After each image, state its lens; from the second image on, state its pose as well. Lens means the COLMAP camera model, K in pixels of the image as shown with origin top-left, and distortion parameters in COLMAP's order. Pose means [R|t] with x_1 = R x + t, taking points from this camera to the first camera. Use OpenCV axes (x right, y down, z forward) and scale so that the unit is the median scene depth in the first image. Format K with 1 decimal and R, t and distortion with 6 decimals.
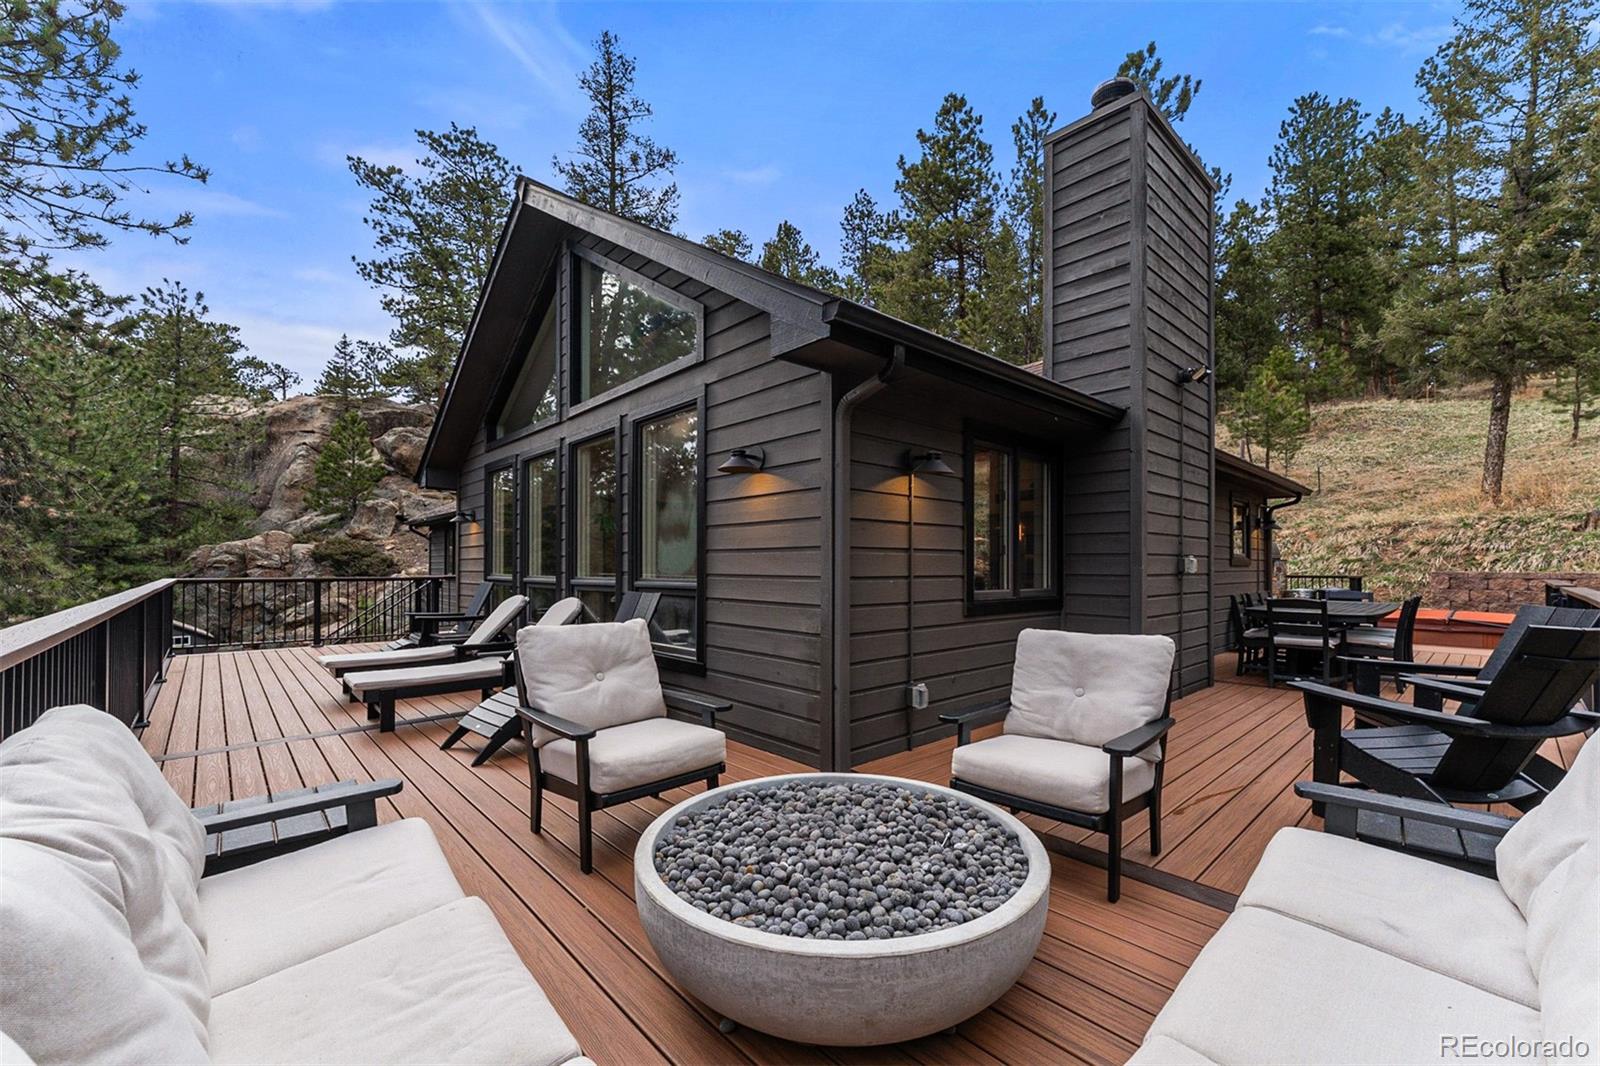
lens RADIAL K [[635.9, 0, 796.1], [0, 635.9, 558.8], [0, 0, 1]] dist [-0.000287, 0.000223]
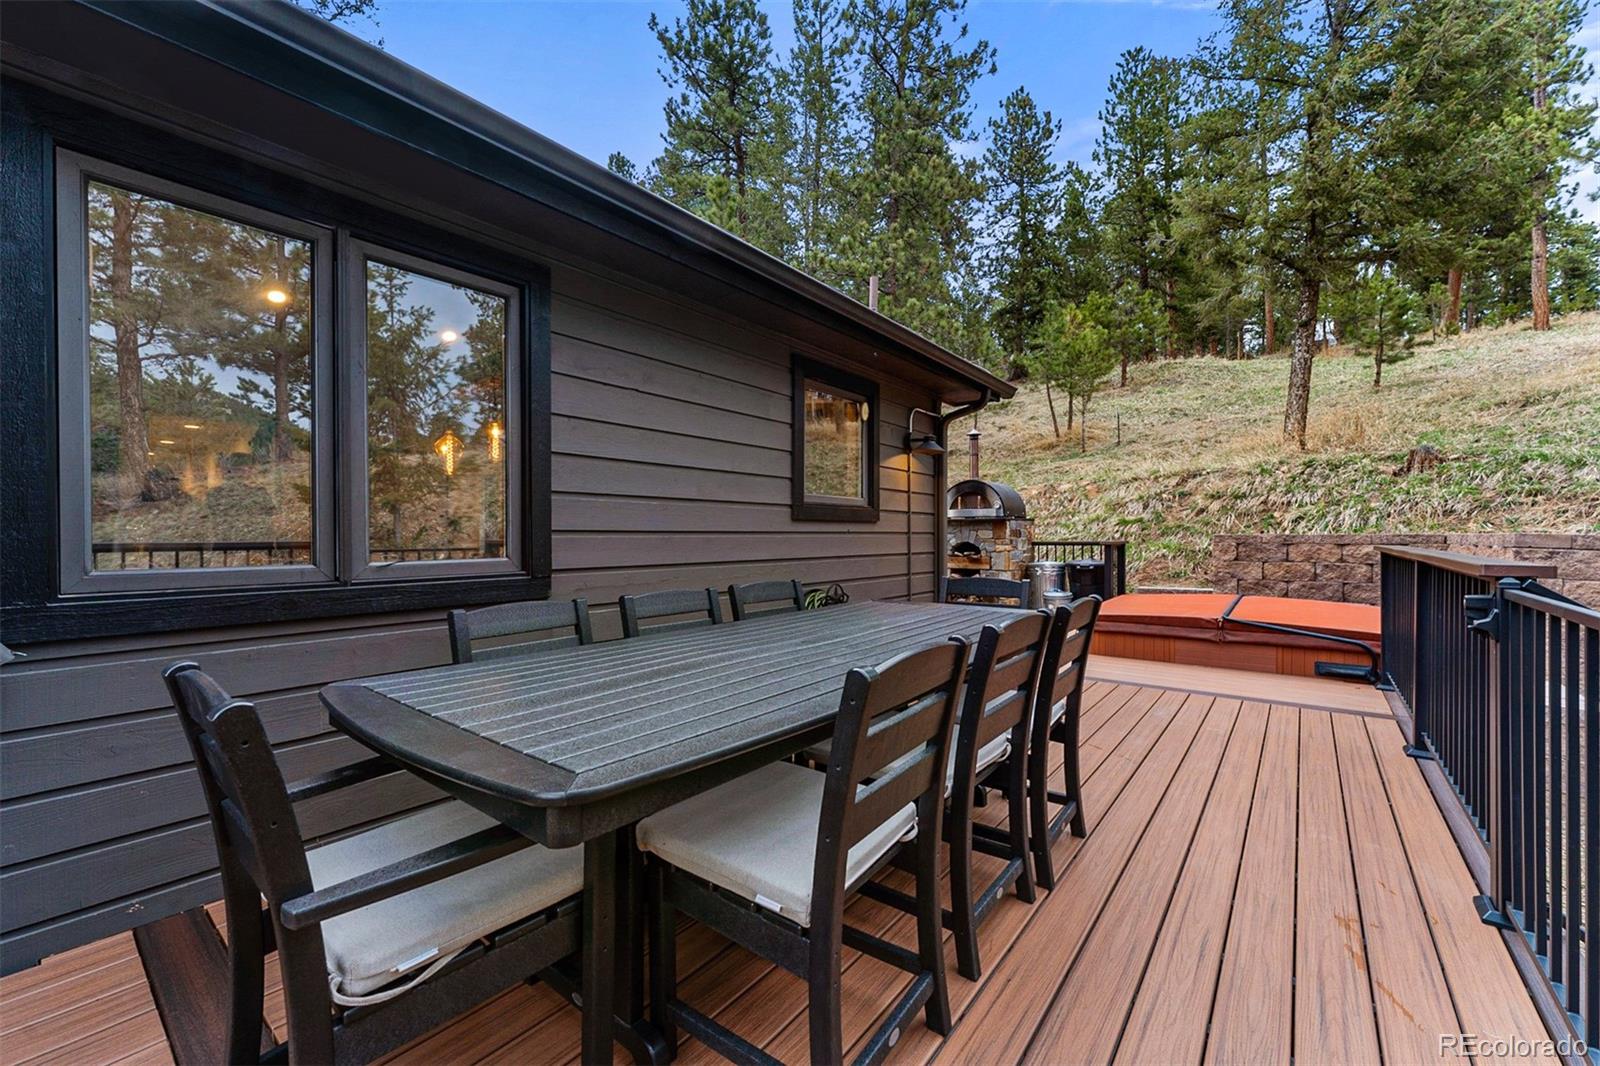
lens RADIAL K [[635.9, 0, 798.0], [0, 635.9, 537.0], [0, 0, 1]] dist [-0.000287, 0.000223]
pose [[0.986566, -0.005688, 0.163264, 0.275135], [0.004389, 0.999956, 0.008319, 0.009251], [-0.163304, -0.007490, 0.986547, 0.248704]]
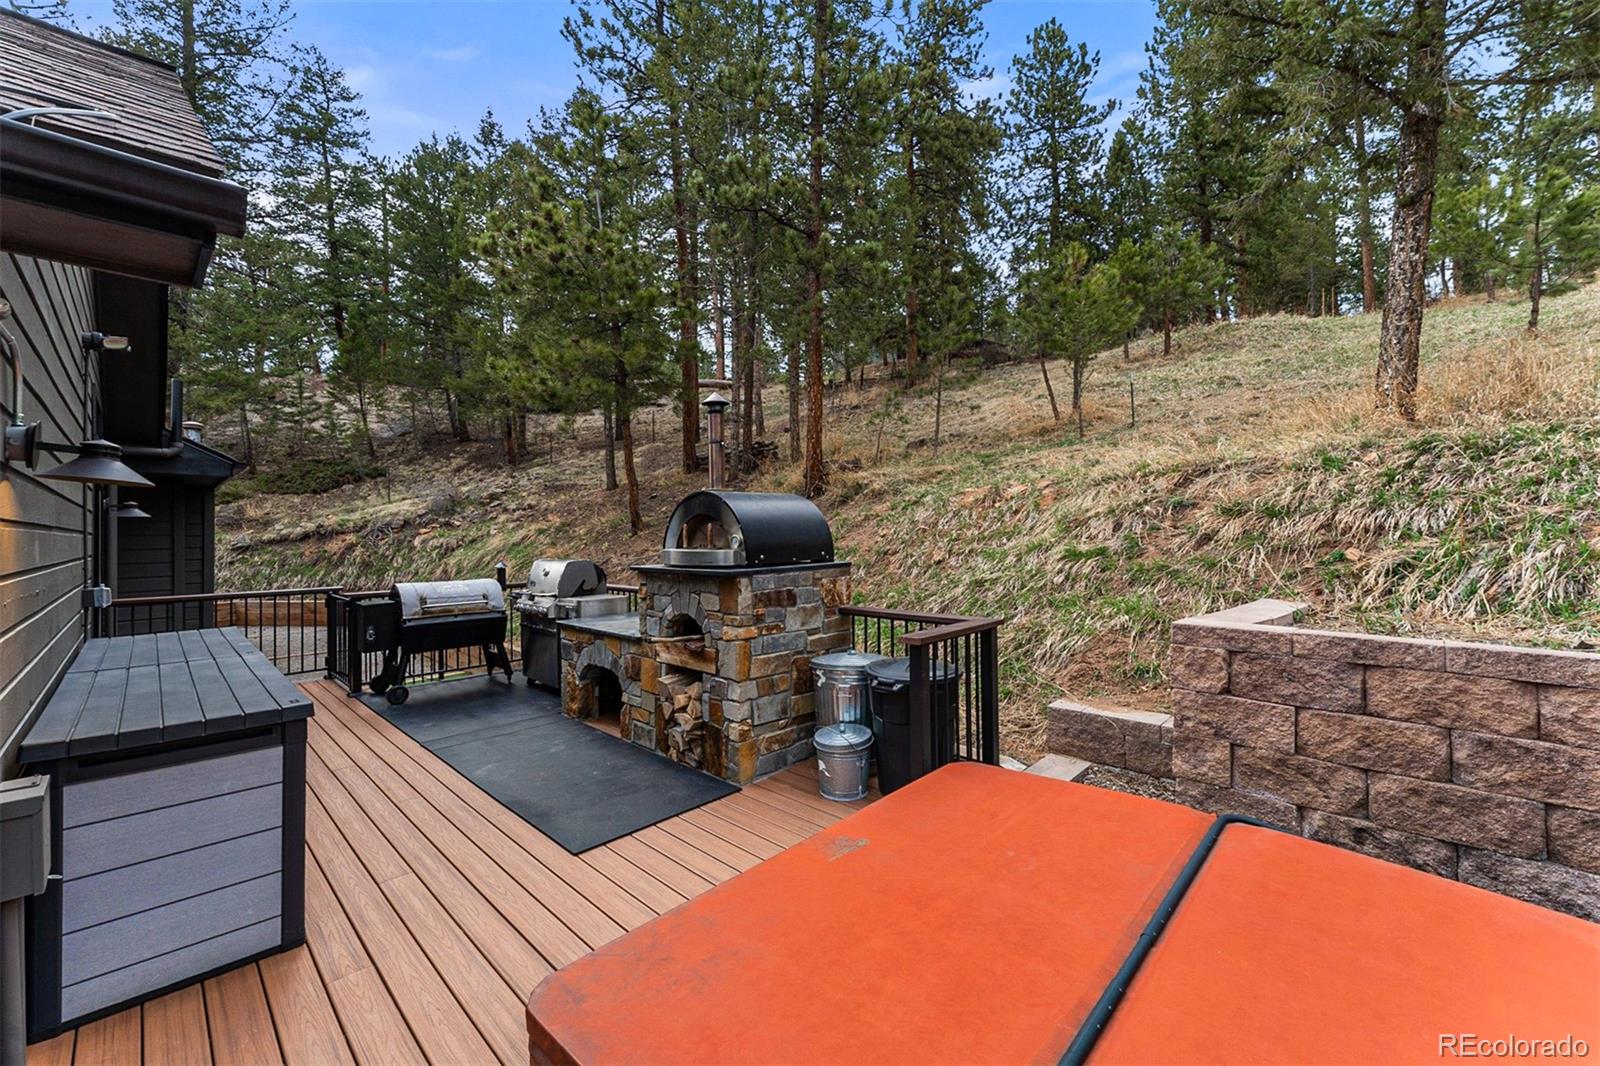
lens RADIAL K [[635.9, 0, 799.7], [0, 635.9, 525.0], [0, 0, 1]] dist [-0.000287, 0.000223]
pose [[0.997876, -0.011086, 0.064190, 0.479971], [0.011311, 0.999931, -0.003141, -0.012341], [-0.064151, 0.003861, 0.997933, 0.432244]]
